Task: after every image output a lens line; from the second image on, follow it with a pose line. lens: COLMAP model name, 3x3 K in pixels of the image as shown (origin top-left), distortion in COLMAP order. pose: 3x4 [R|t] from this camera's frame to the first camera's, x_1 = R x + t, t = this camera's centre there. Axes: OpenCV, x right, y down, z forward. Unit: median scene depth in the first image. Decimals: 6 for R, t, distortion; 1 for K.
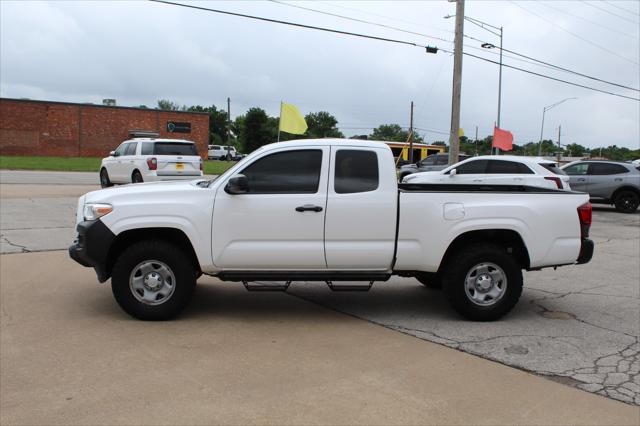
lens RADIAL K [[633.0, 0, 320.0], [0, 633.0, 213.0], [0, 0, 1]] dist [-0.097908, 0.019429]
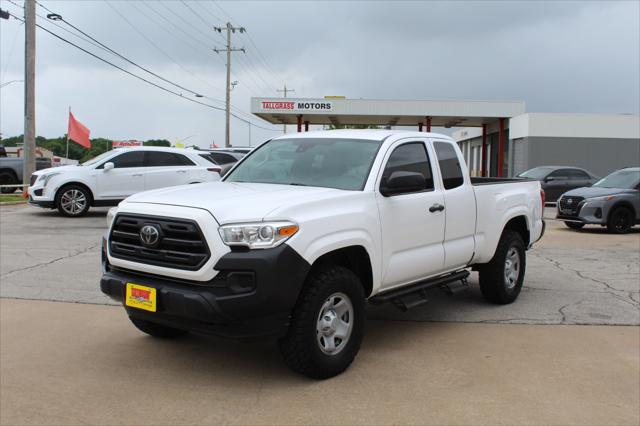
lens RADIAL K [[702.6, 0, 320.0], [0, 702.6, 213.0], [0, 0, 1]] dist [-0.113969, 0.161040]
pose [[0.663702, -0.072368, 0.744488, -0.832211], [0.068312, 0.997014, 0.036015, -0.044873], [-0.744872, 0.026954, 0.666663, 0.450089]]
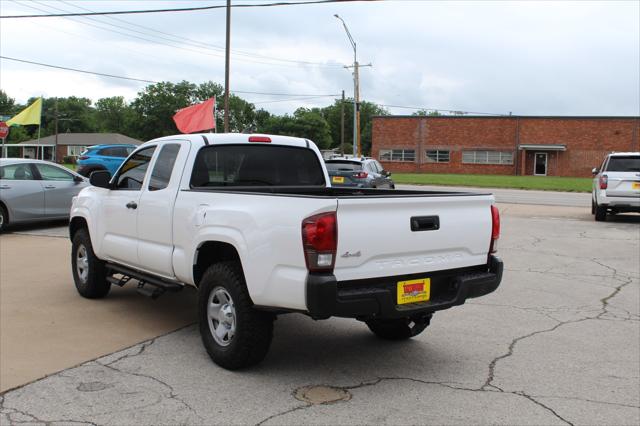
lens RADIAL K [[693.9, 0, 320.0], [0, 693.9, 213.0], [0, 0, 1]] dist [-0.073515, 0.006095]
pose [[0.521254, 0.038313, -0.852541, 1.013704], [-0.079262, 0.996847, -0.003663, -0.013556], [0.849713, 0.069484, 0.522647, 0.667053]]
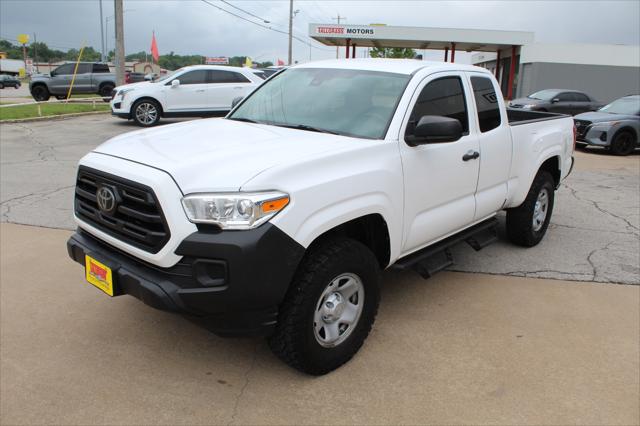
lens RADIAL K [[532.3, 0, 320.0], [0, 532.3, 213.0], [0, 0, 1]] dist [-0.160017, 0.147054]
pose [[0.724304, -0.180105, 0.665542, -0.567058], [0.047328, 0.975990, 0.212610, -0.080284], [-0.687854, -0.122495, 0.715438, 0.639786]]
